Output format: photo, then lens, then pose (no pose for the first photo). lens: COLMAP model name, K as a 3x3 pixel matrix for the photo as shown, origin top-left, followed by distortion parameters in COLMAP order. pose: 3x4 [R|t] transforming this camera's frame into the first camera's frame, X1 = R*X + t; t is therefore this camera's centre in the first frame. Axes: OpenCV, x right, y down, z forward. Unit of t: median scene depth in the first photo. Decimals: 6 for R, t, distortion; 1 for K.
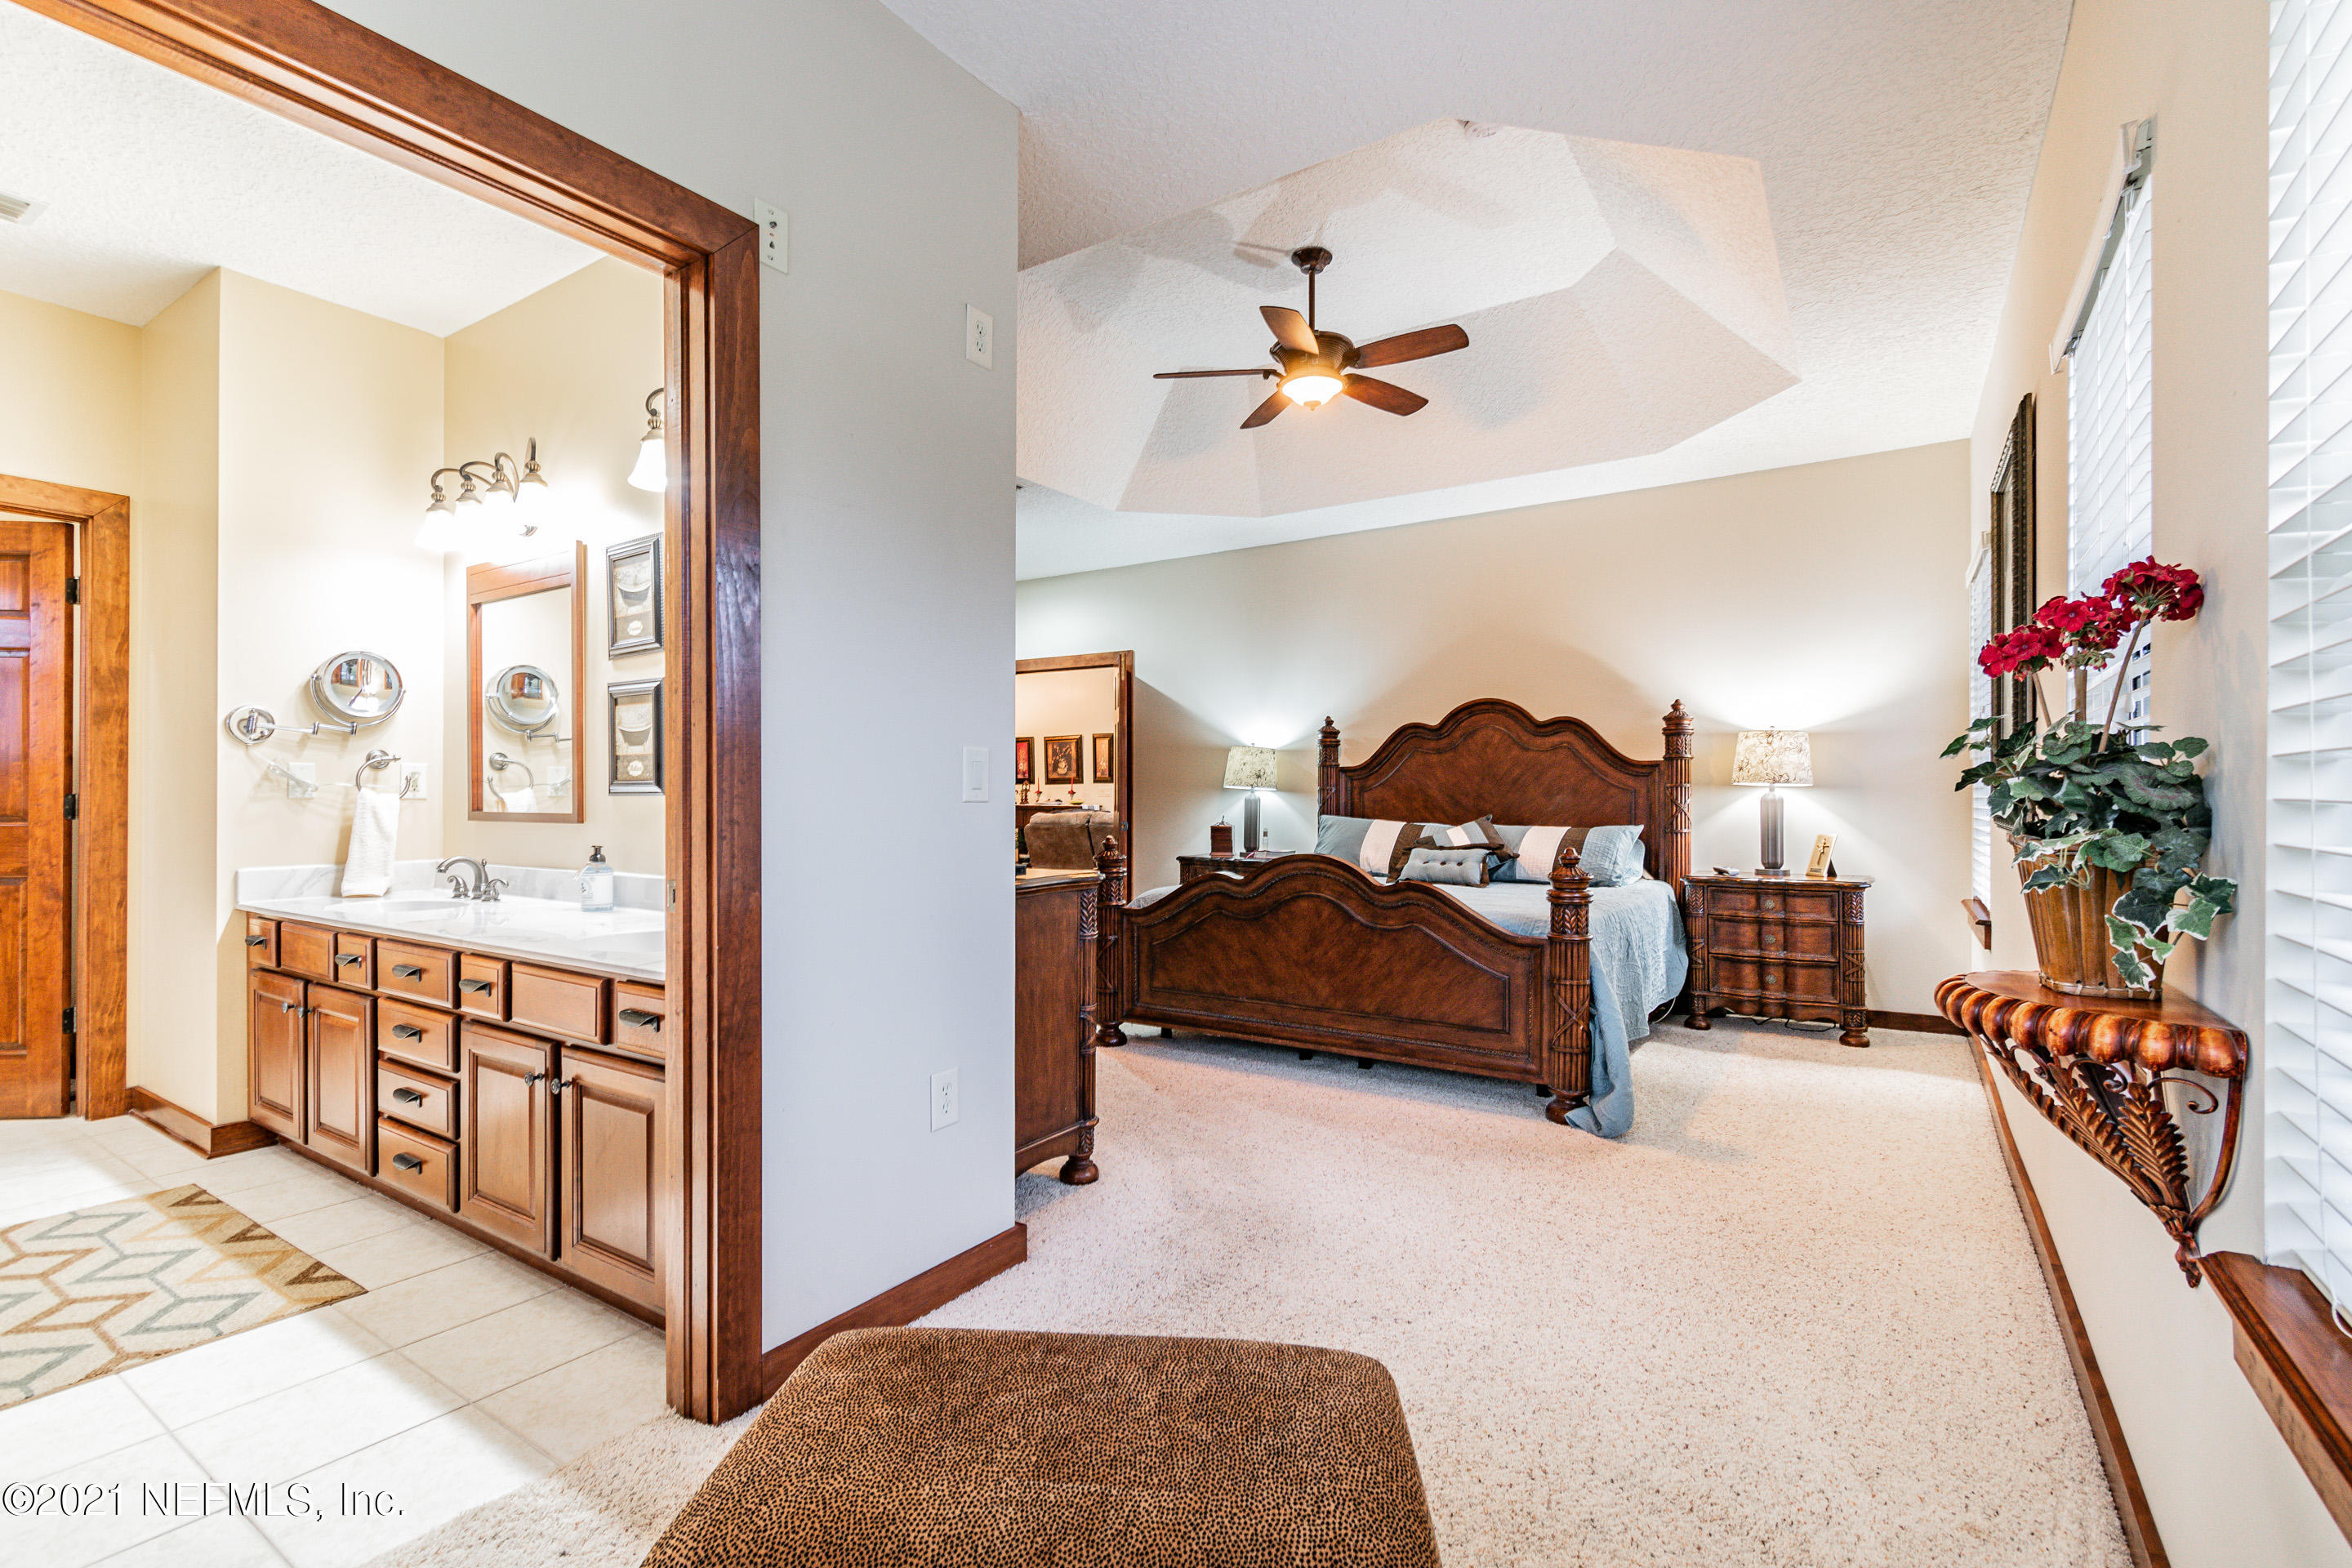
lens RADIAL K [[1073.9, 0, 1175.9], [0, 1073.9, 782.5], [0, 0, 1]] dist [0.004138, -0.002496]
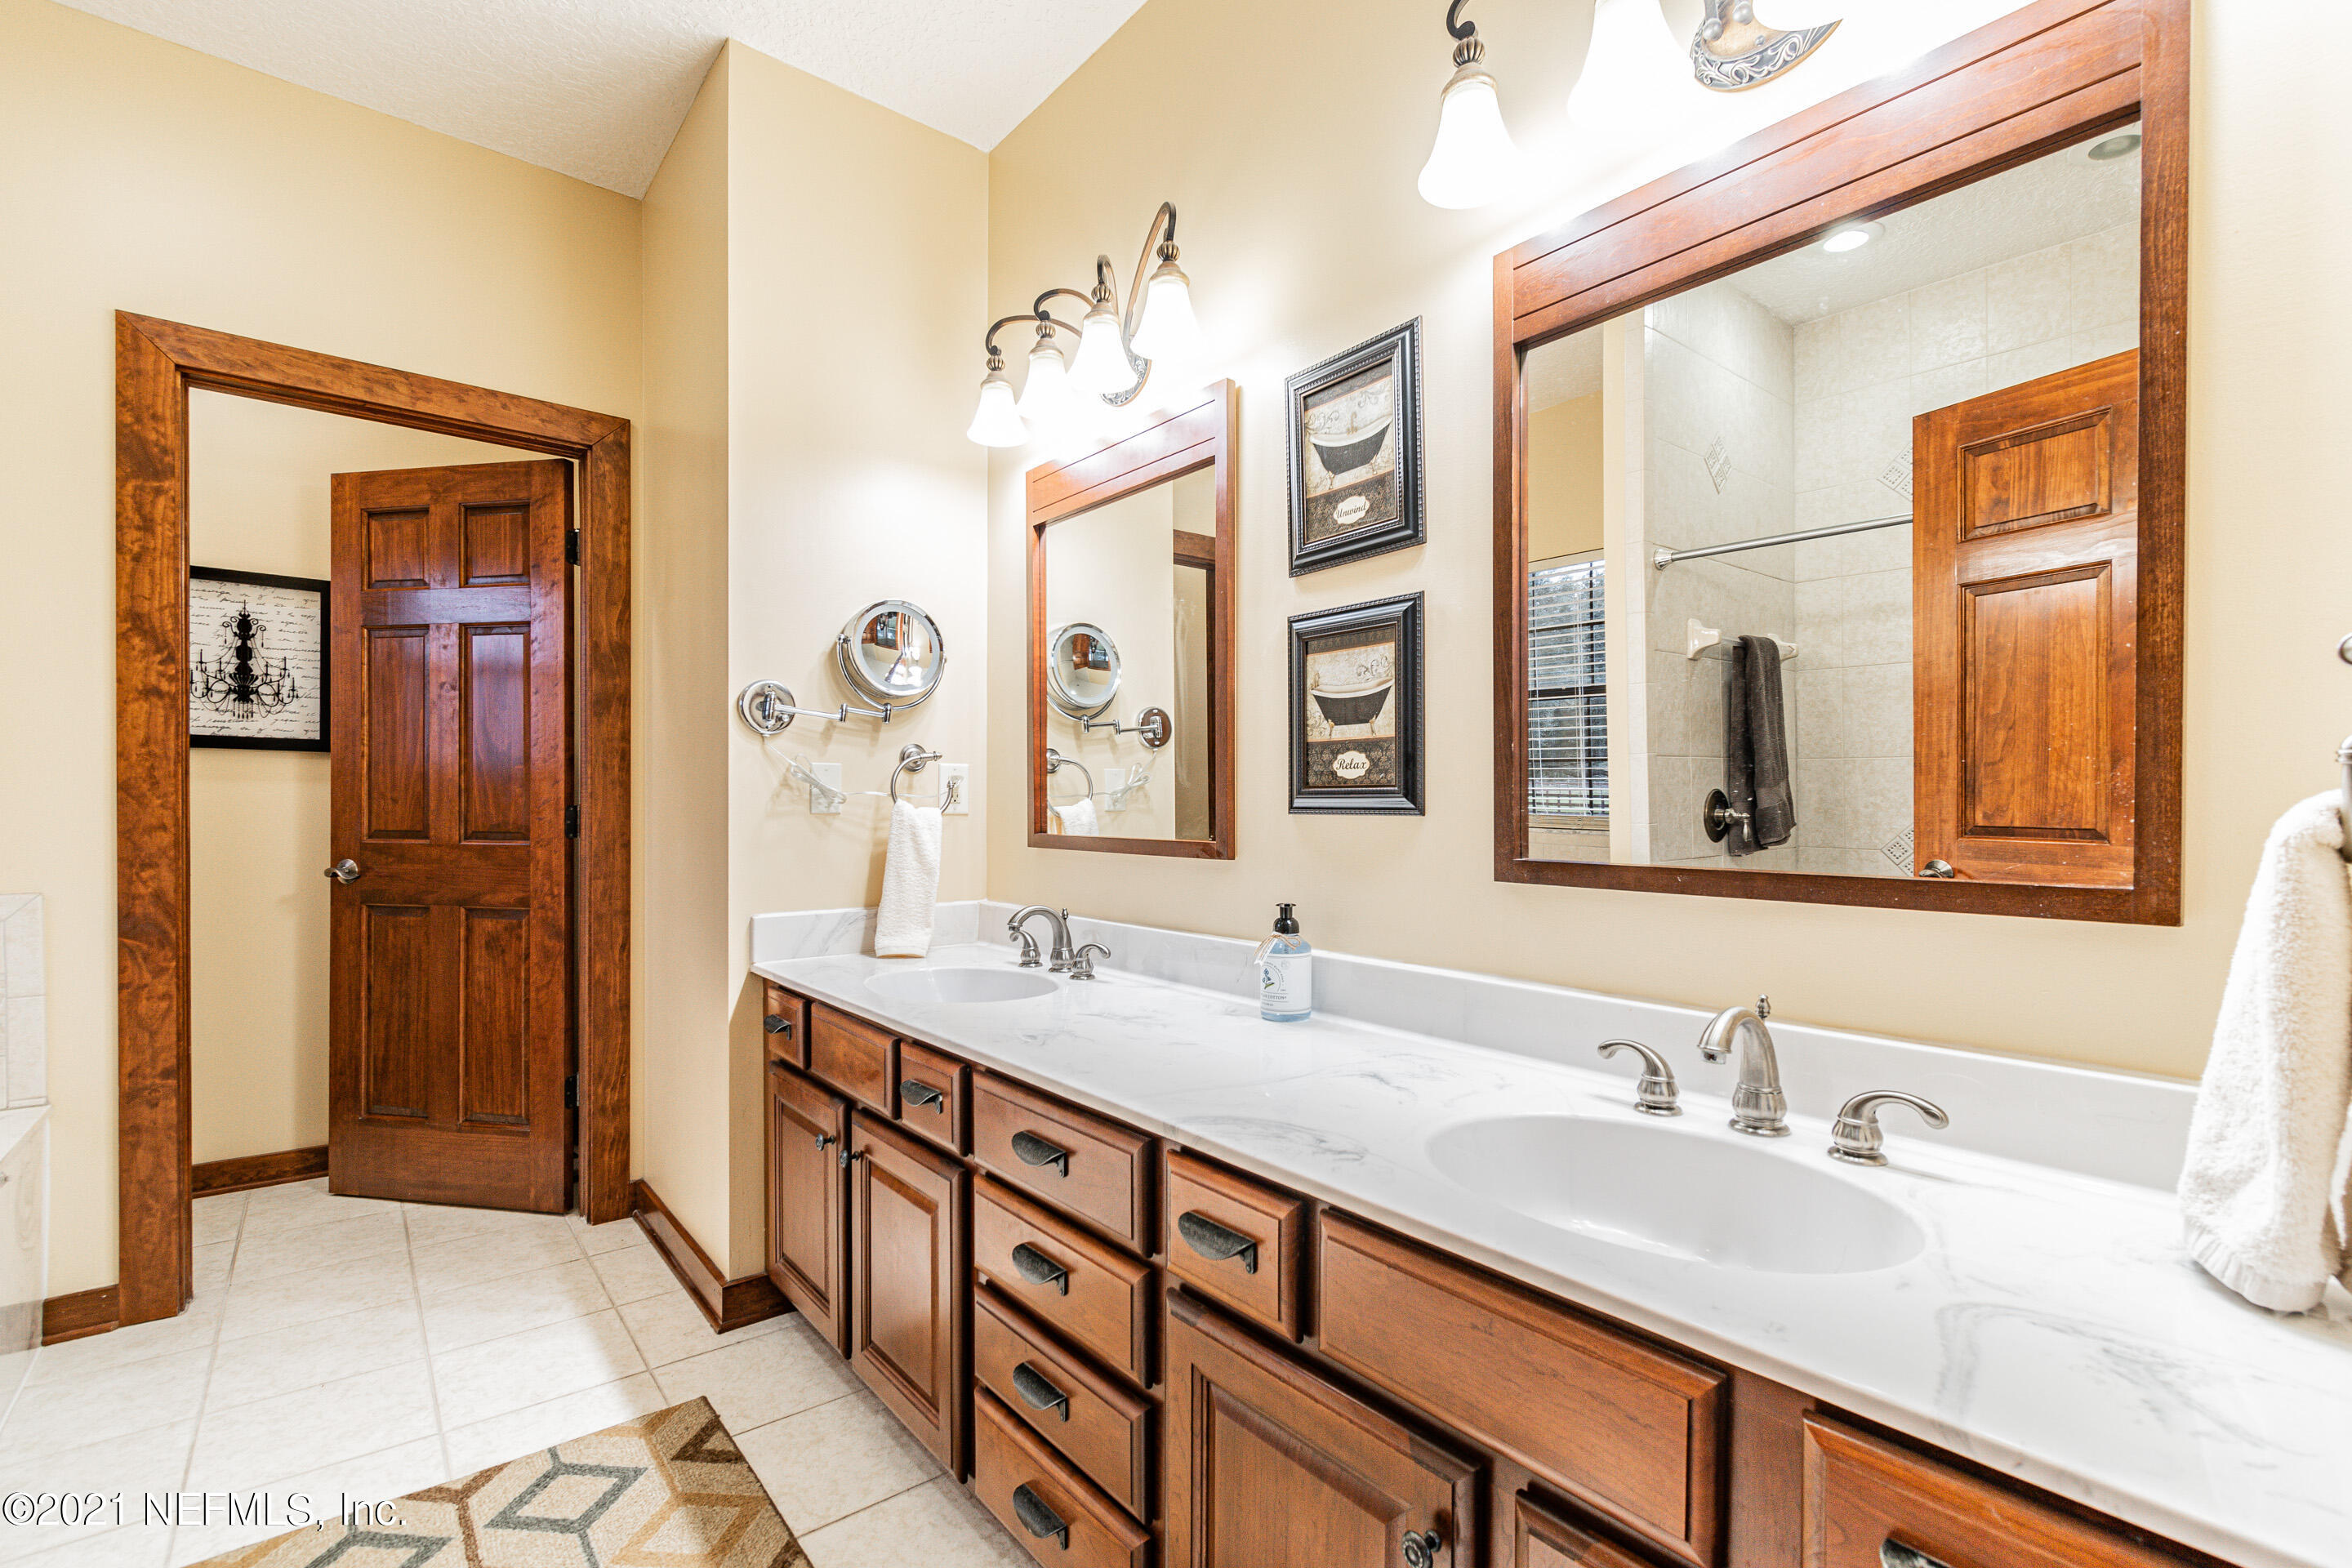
lens RADIAL K [[1073.9, 0, 1175.5], [0, 1073.9, 802.0], [0, 0, 1]] dist [0.004138, -0.002496]
pose [[0.950455, 0.003000, -0.310849, -0.367988], [-0.000441, 0.999965, 0.008301, 0.001315], [0.310863, -0.007753, 0.950423, 0.394809]]
